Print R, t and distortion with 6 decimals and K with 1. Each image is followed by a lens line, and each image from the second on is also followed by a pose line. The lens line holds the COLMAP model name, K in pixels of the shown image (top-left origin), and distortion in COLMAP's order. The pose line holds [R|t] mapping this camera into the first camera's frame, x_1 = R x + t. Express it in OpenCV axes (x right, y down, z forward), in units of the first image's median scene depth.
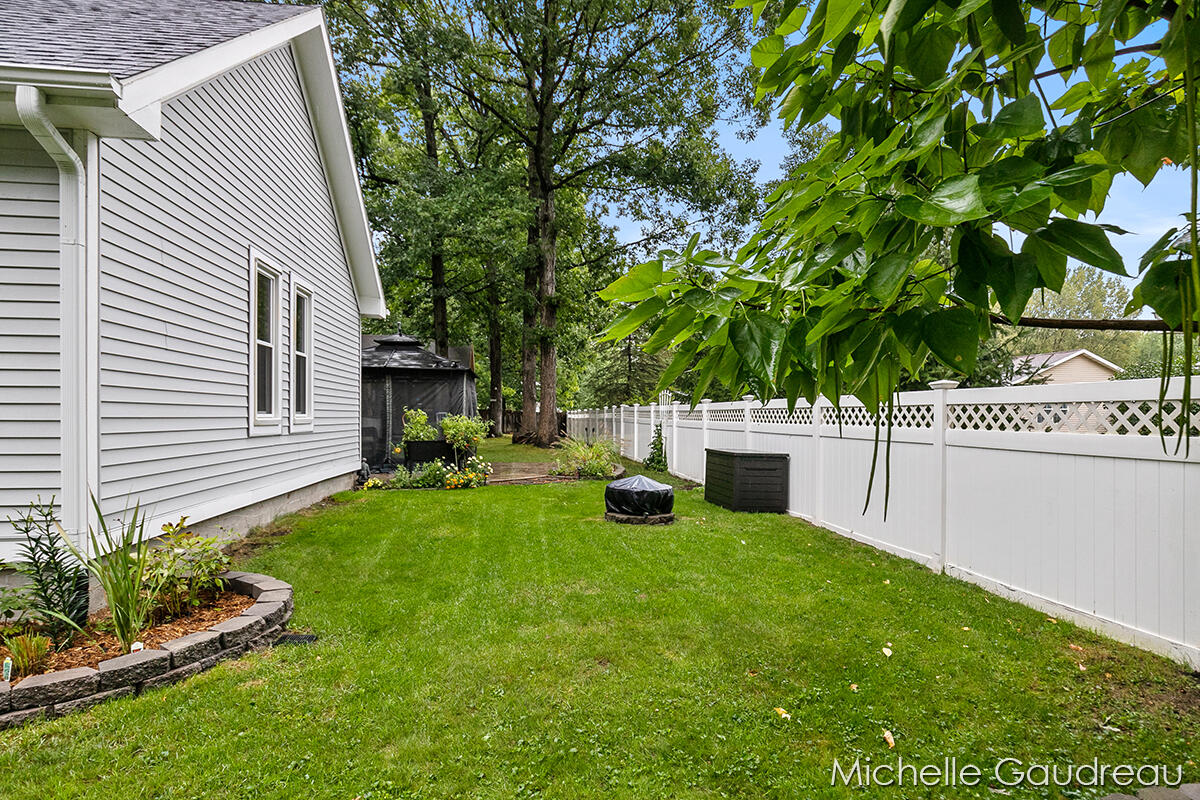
lens RADIAL K [[637.7, 0, 611.1], [0, 637.7, 418.9], [0, 0, 1]] dist [-0.019096, 0.005792]
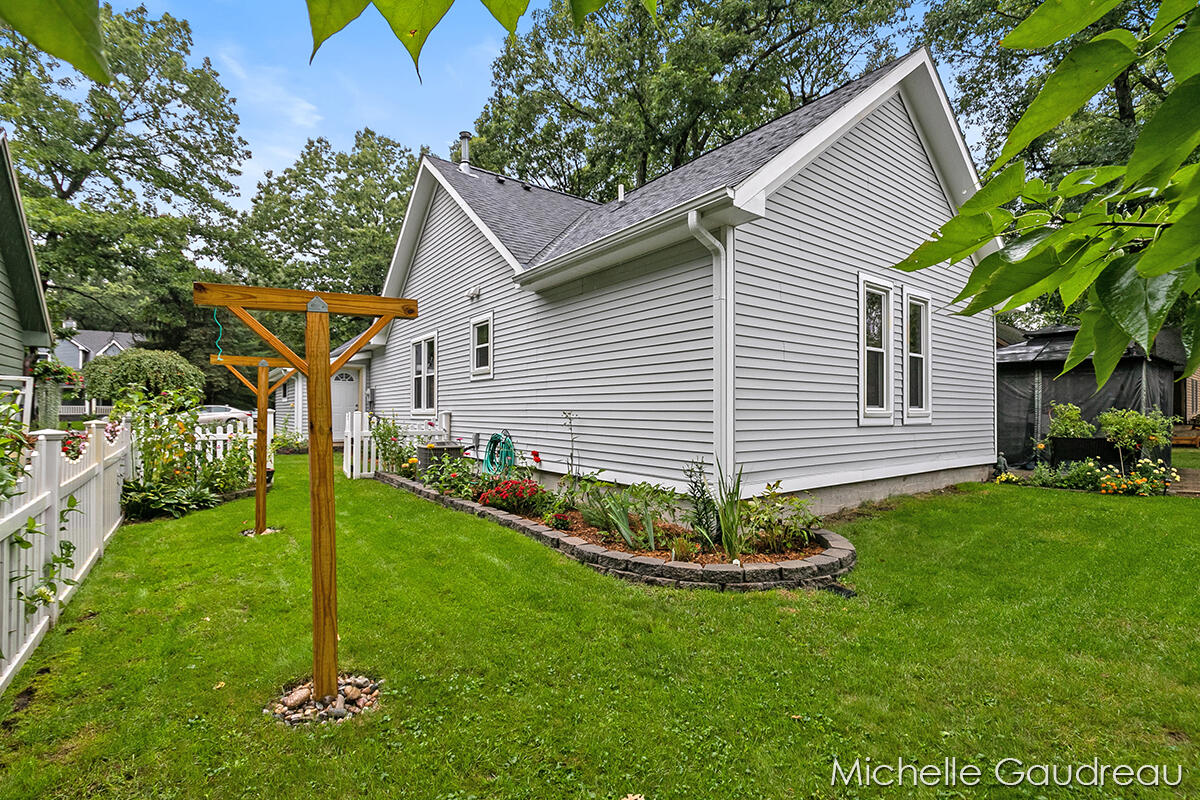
lens RADIAL K [[546.4, 0, 601.9], [0, 546.4, 403.6], [0, 0, 1]] dist [-0.017090, 0.000419]
pose [[0.466930, -0.012674, -0.884204, 0.209877], [-0.006688, 0.999818, -0.017863, 0.010278], [0.884269, 0.014255, 0.466760, 0.099902]]
